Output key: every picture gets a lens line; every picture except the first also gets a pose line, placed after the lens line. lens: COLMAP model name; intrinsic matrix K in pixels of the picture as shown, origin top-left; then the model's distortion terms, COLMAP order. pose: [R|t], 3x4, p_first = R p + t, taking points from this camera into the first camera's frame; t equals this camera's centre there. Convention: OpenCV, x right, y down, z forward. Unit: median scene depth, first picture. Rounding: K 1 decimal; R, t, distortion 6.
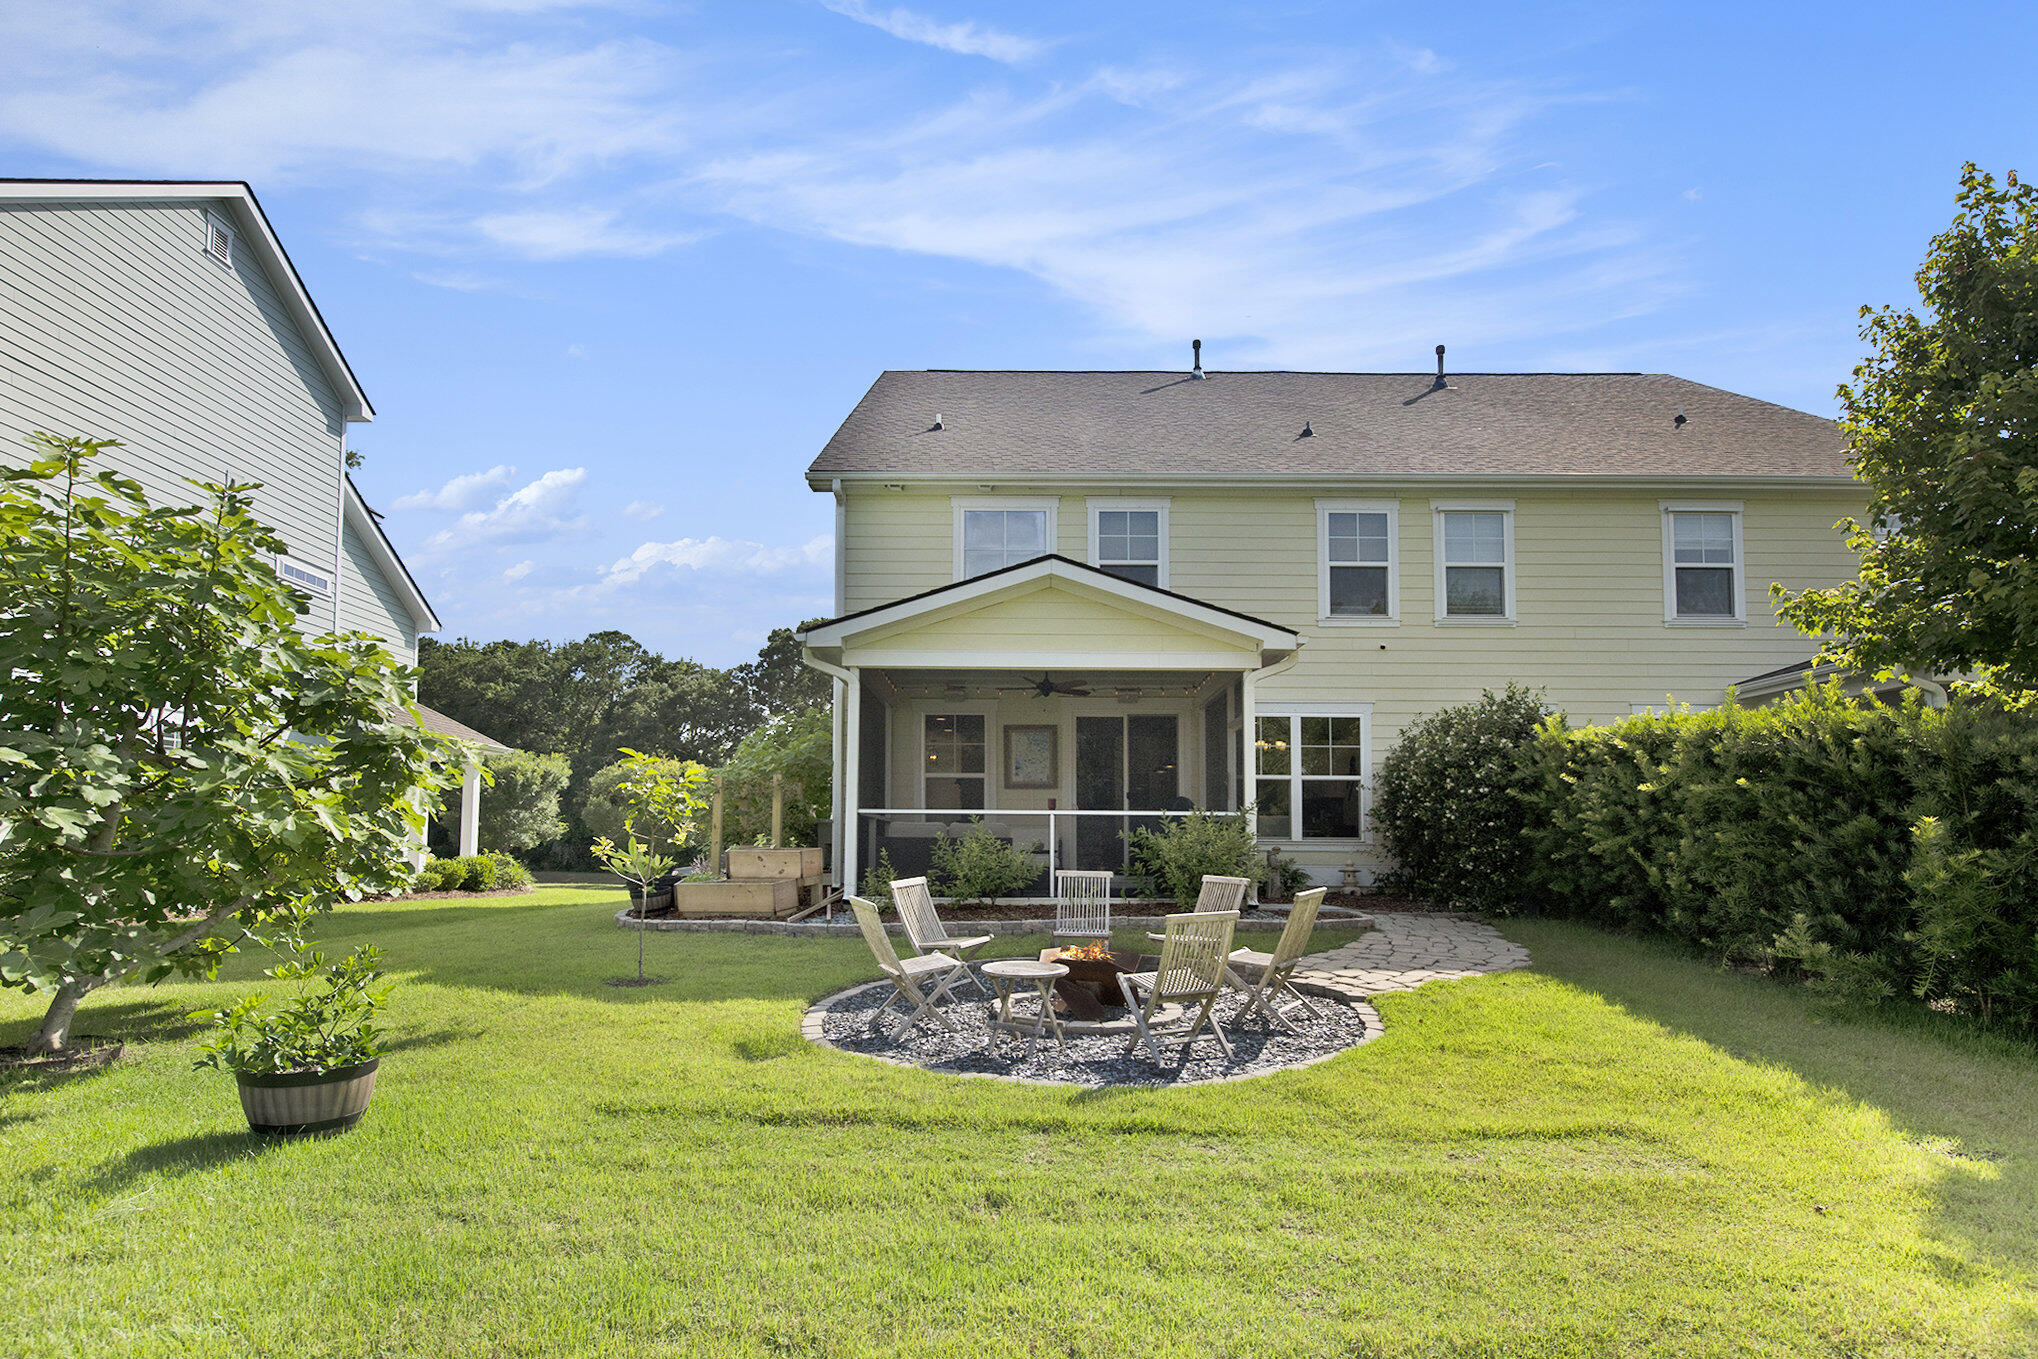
lens RADIAL K [[1040.7, 0, 1017.6], [0, 1040.7, 660.1], [0, 0, 1]] dist [-0.004000, -0.000863]
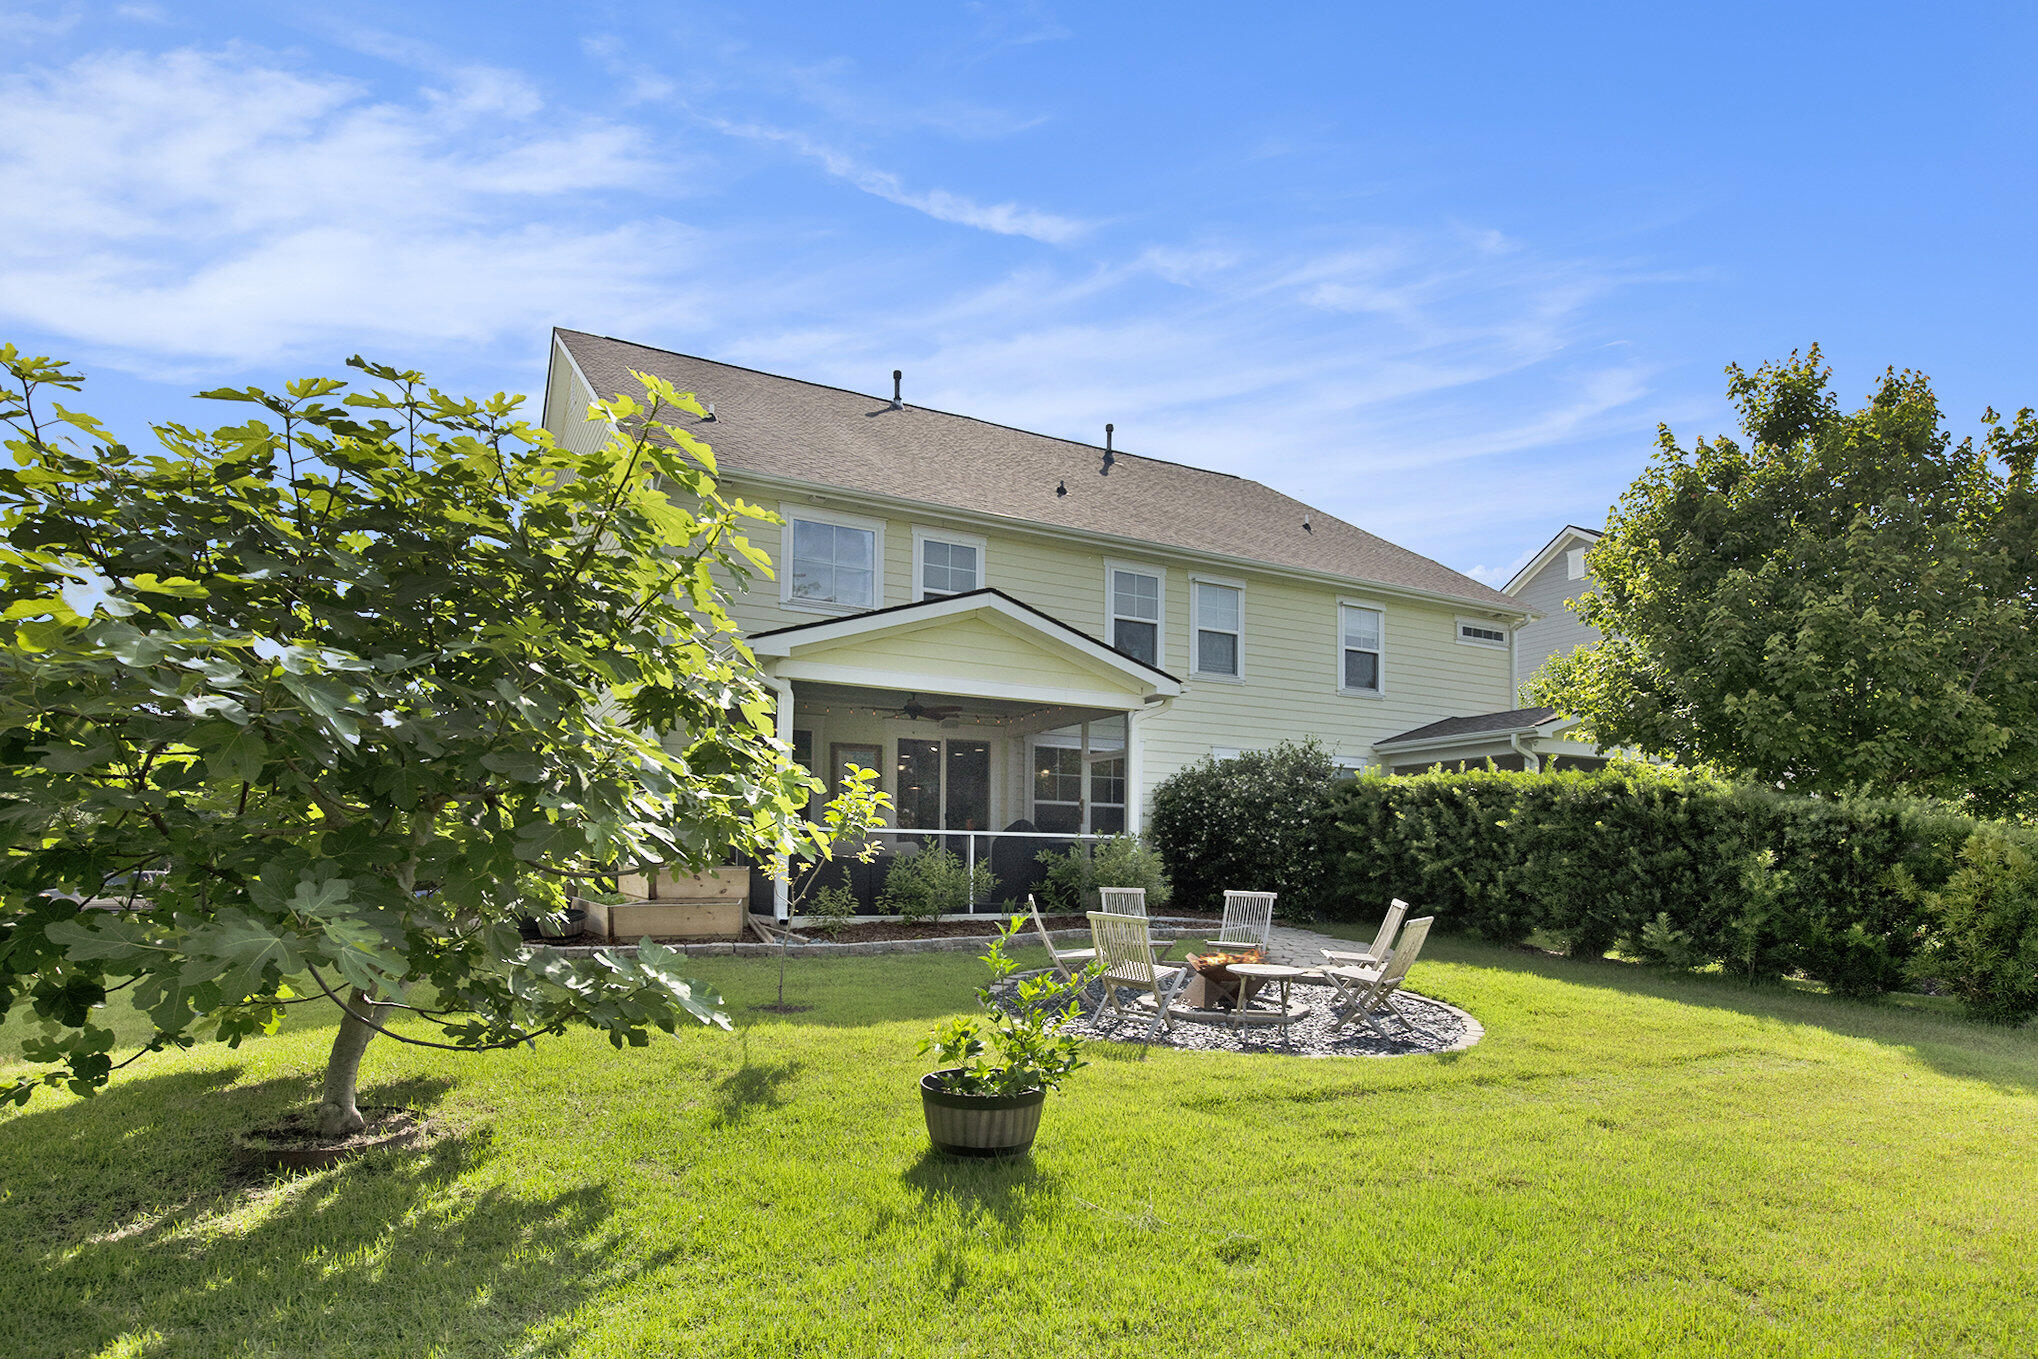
lens RADIAL K [[1054.9, 0, 1019.0], [0, 1054.9, 679.5], [0, 0, 1]] dist [0.000914, 0.000141]
pose [[0.884760, 0.083692, 0.458471, -0.328934], [-0.085600, 0.996190, -0.016659, 0.004499], [-0.458118, -0.024506, 0.888553, 0.027186]]
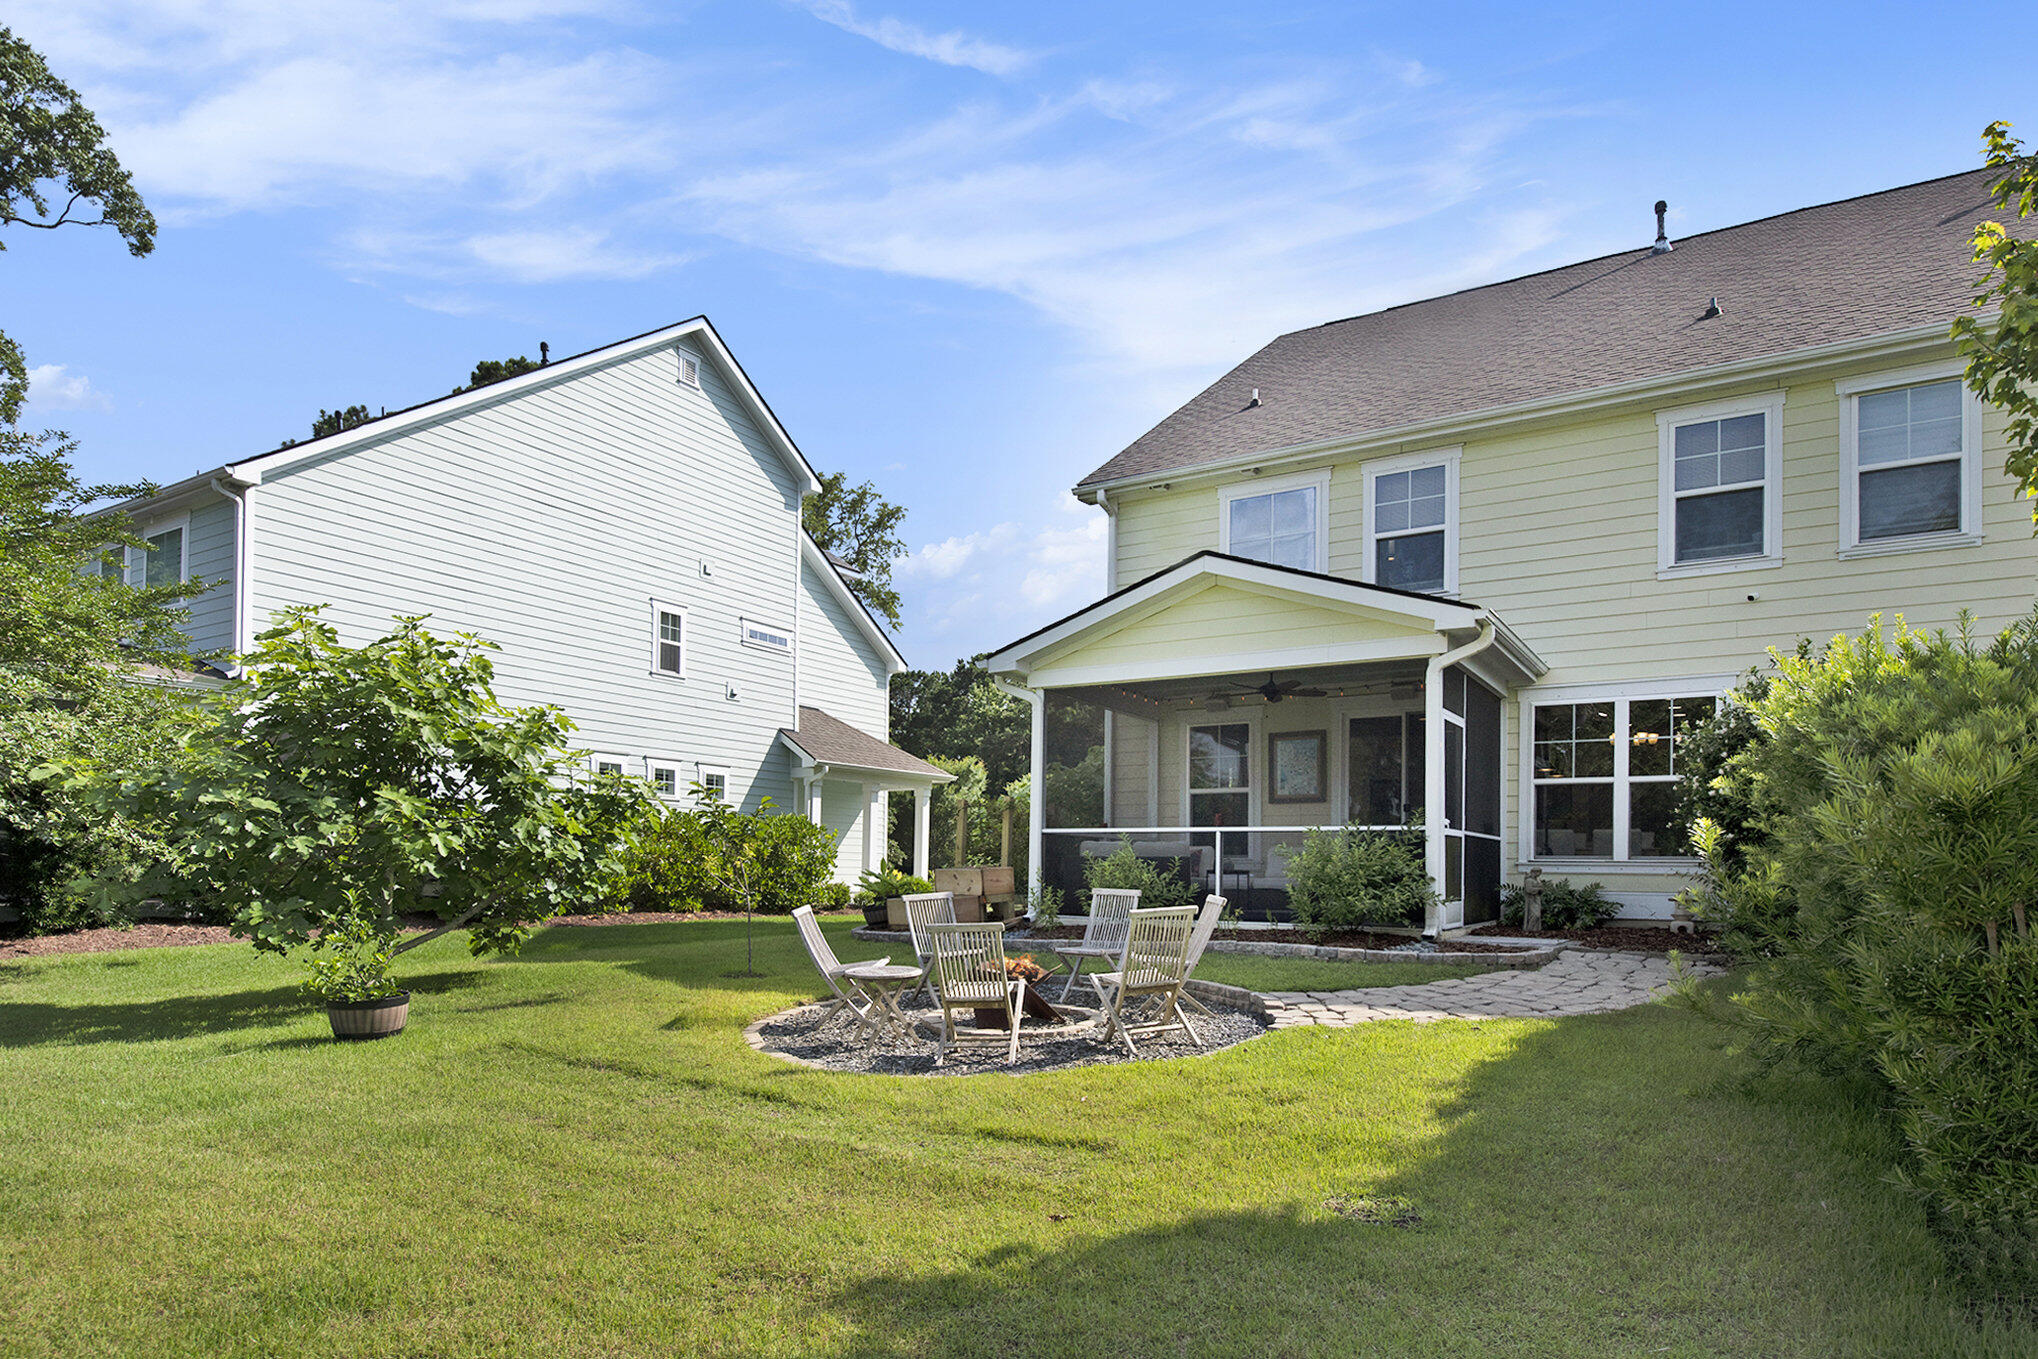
lens RADIAL K [[1199.0, 0, 1019.0], [0, 1199.0, 679.5], [0, 0, 1]] dist [0.000927, 0.000320]
pose [[0.842058, -0.081367, -0.533214, 0.369258], [0.090828, 0.995830, -0.008525, 0.005254], [0.531685, -0.041252, 0.845937, 0.005126]]
